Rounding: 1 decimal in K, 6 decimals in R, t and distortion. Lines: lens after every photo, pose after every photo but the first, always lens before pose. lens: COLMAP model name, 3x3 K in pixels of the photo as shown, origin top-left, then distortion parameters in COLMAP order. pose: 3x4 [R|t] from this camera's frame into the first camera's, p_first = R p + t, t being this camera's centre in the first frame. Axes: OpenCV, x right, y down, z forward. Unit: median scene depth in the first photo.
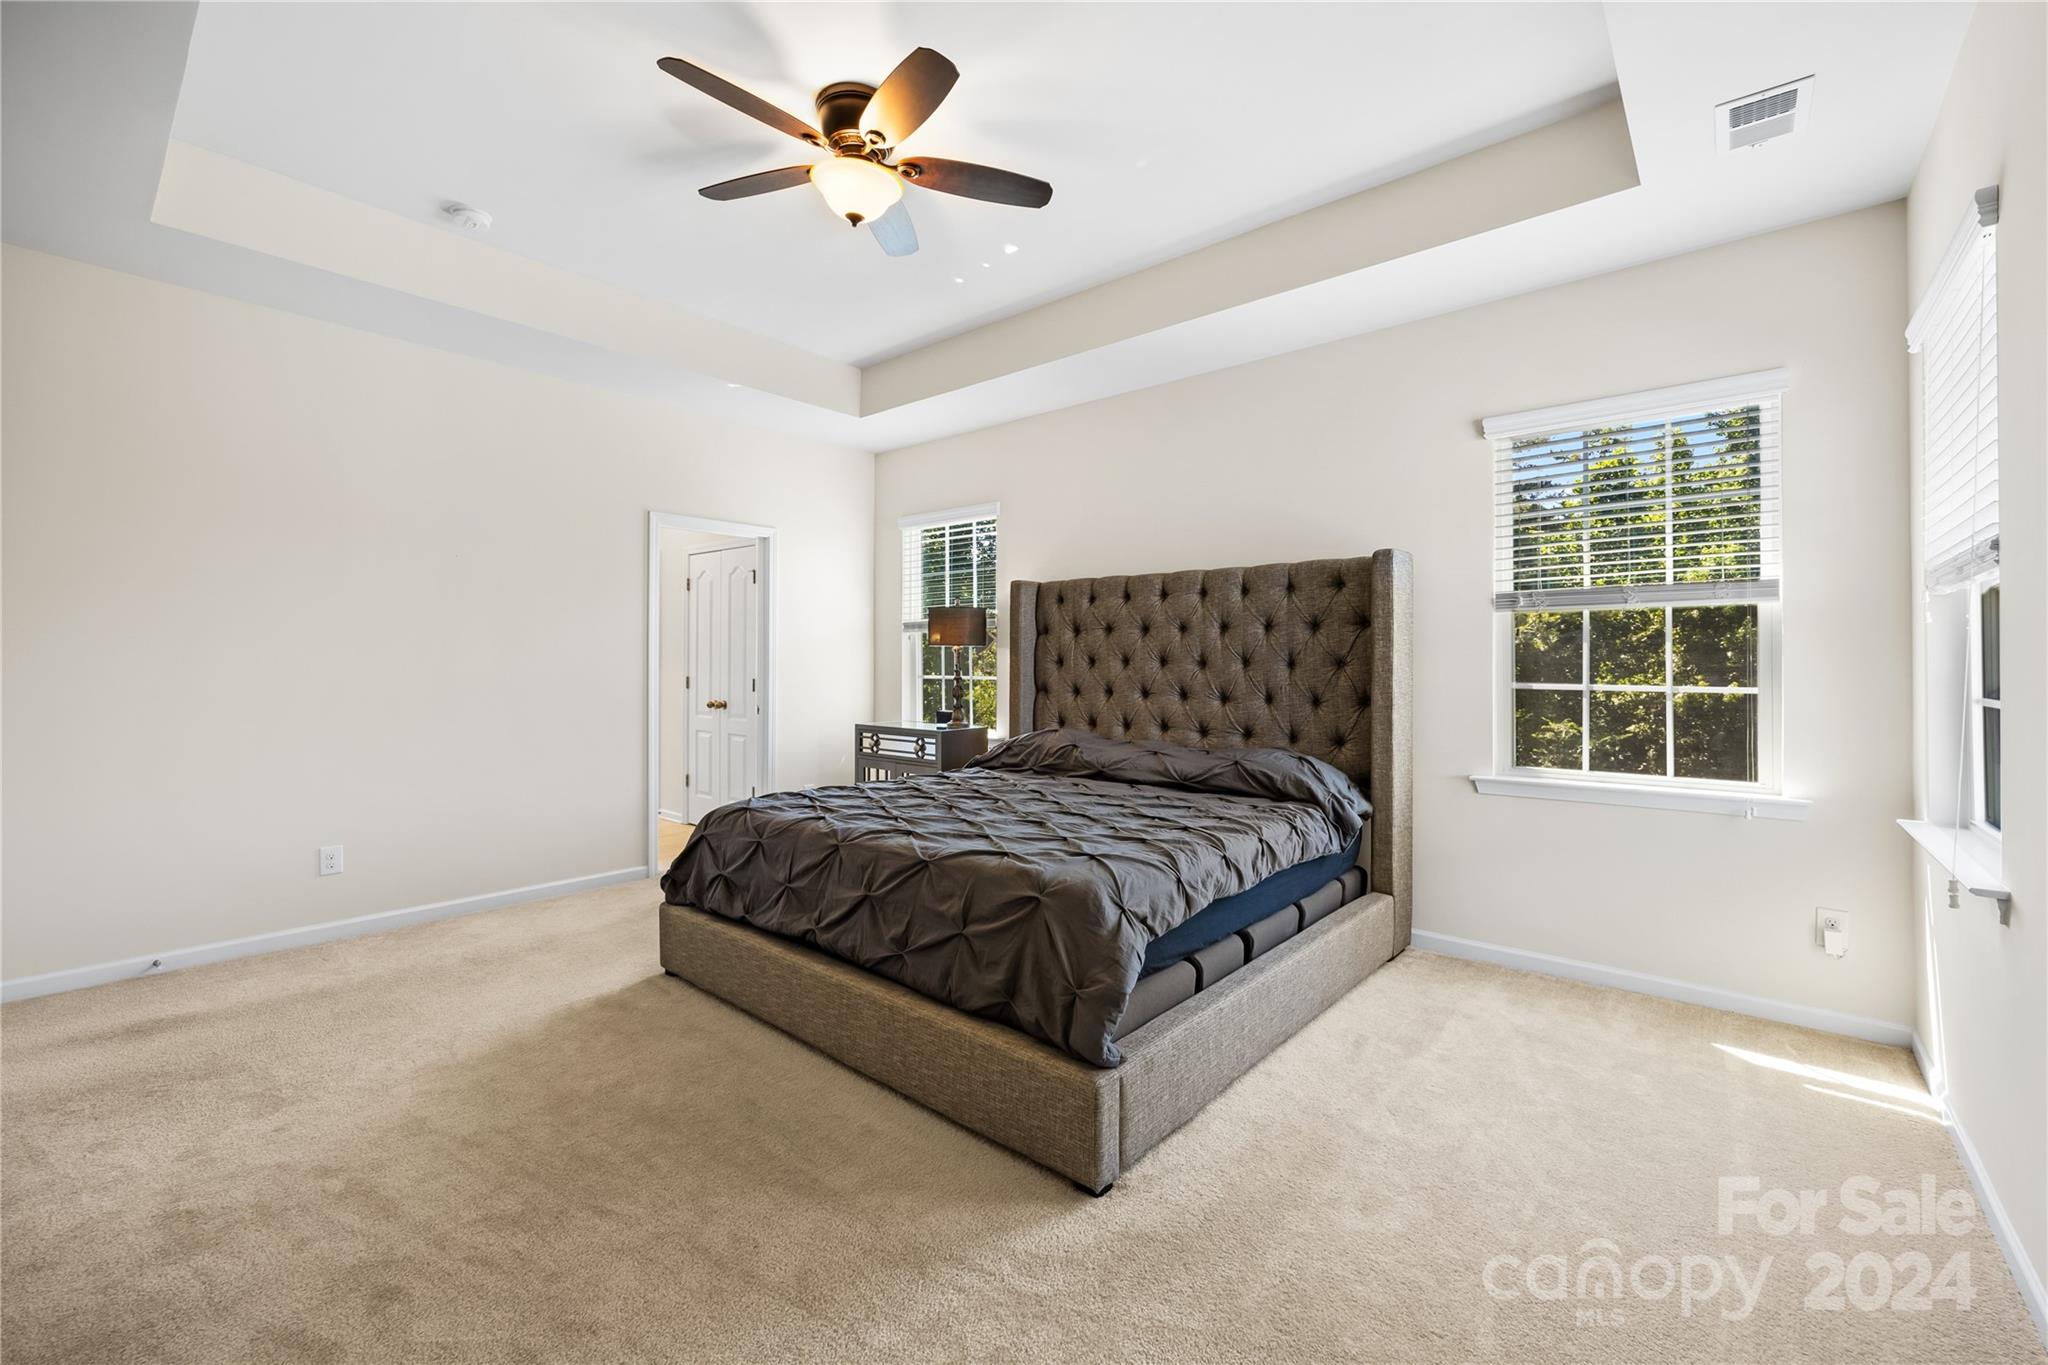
lens RADIAL K [[856.7, 0, 1016.4], [0, 856.7, 665.6], [0, 0, 1]] dist [-0.003151, -0.000005]
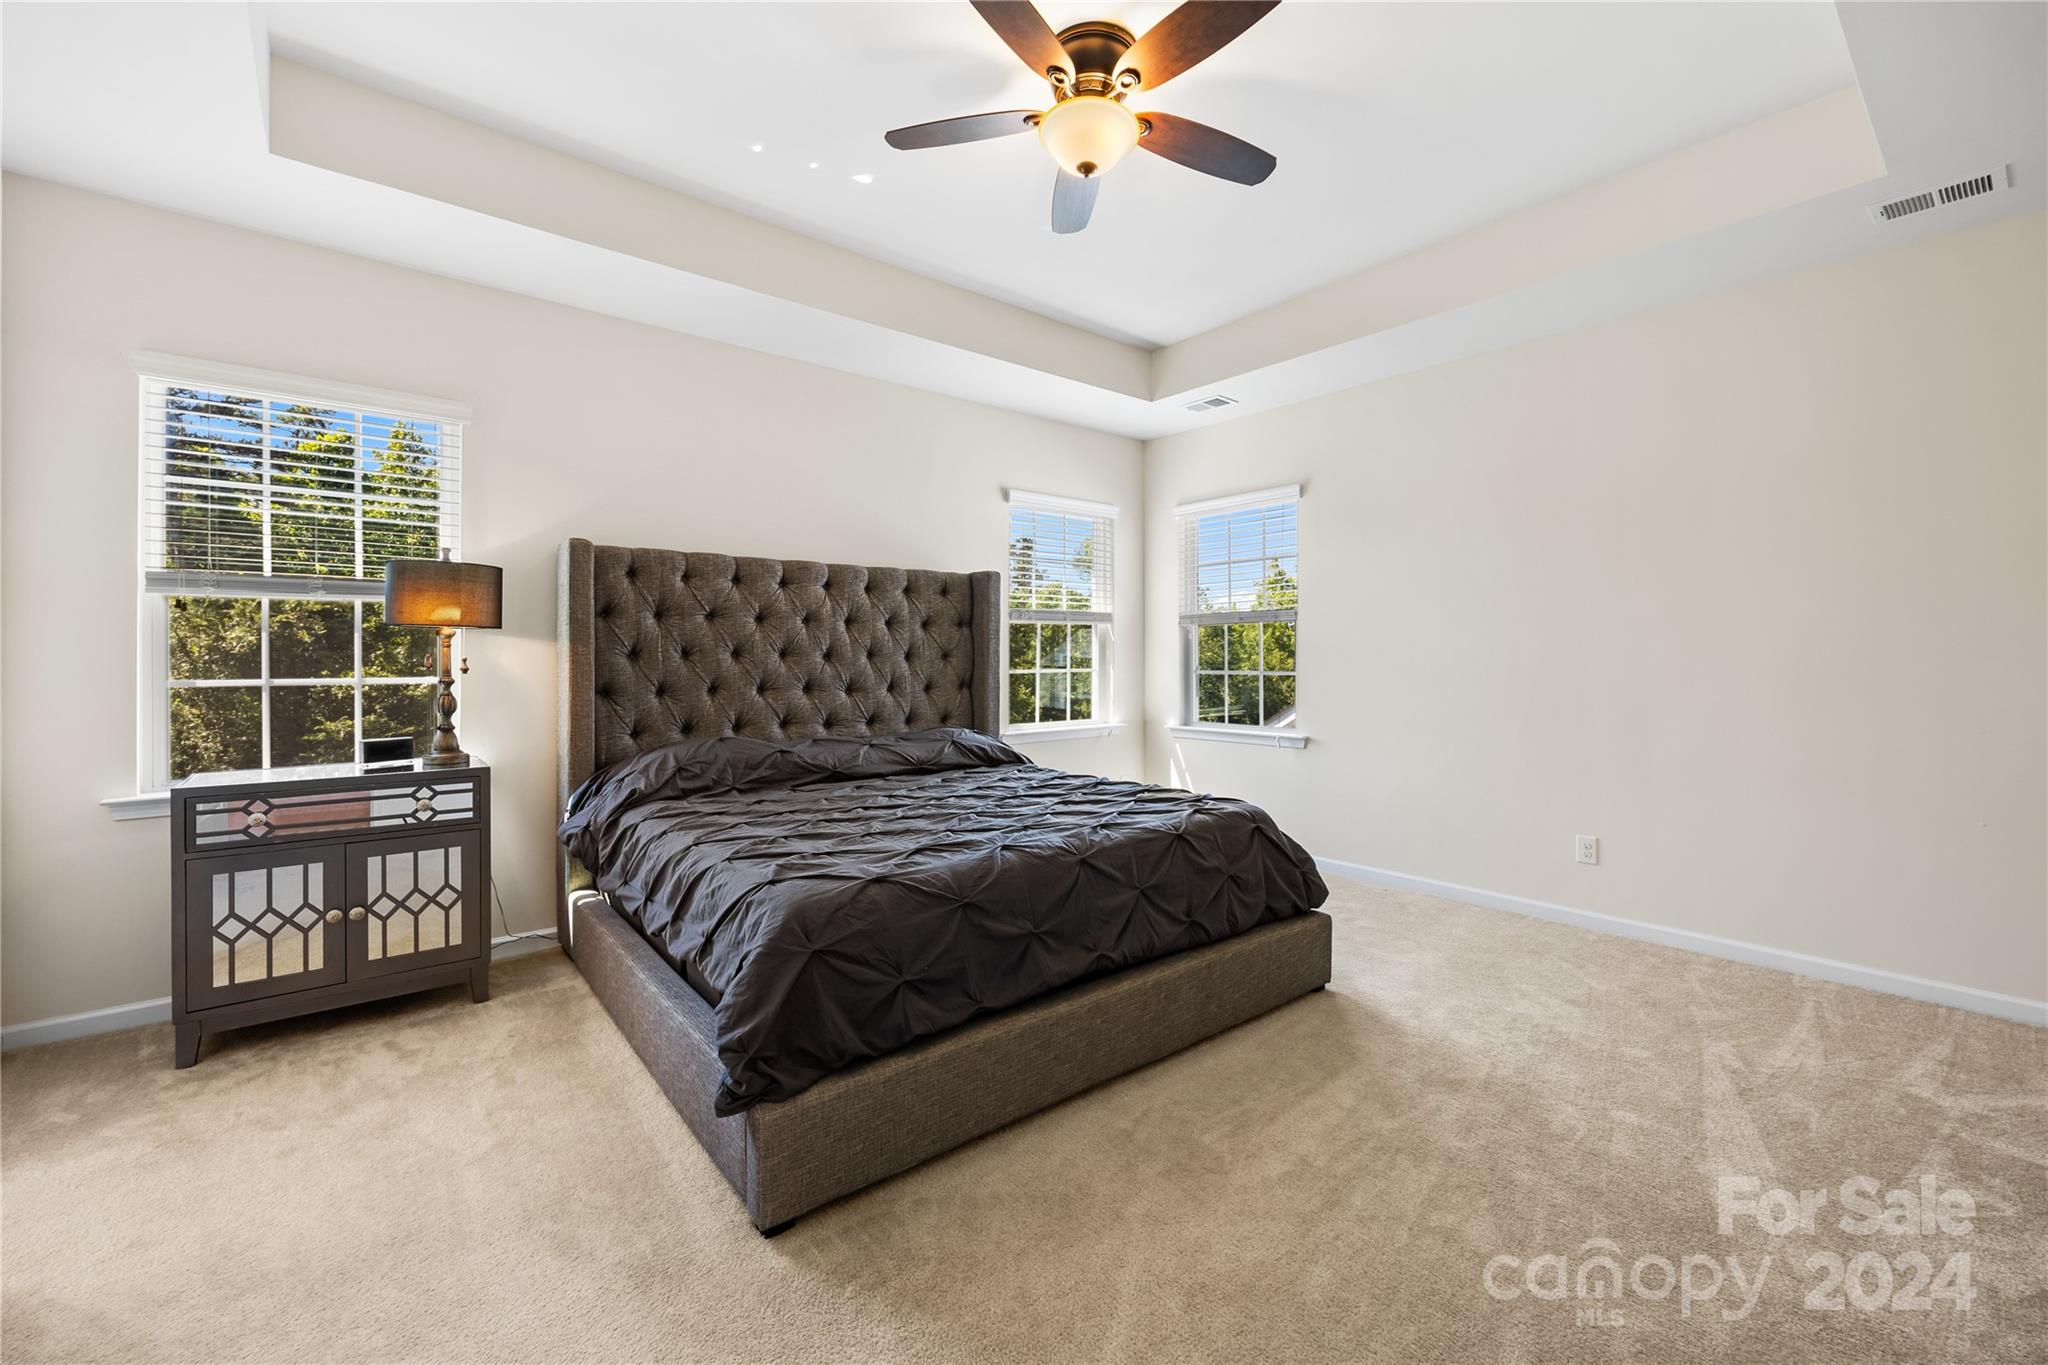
lens RADIAL K [[856.7, 0, 1016.4], [0, 856.7, 665.6], [0, 0, 1]] dist [-0.003151, -0.000005]
pose [[0.158480, -0.011998, 0.987289, -0.740992], [0.003702, 0.999926, 0.011557, -0.002440], [-0.987355, 0.001824, 0.158512, 0.620385]]
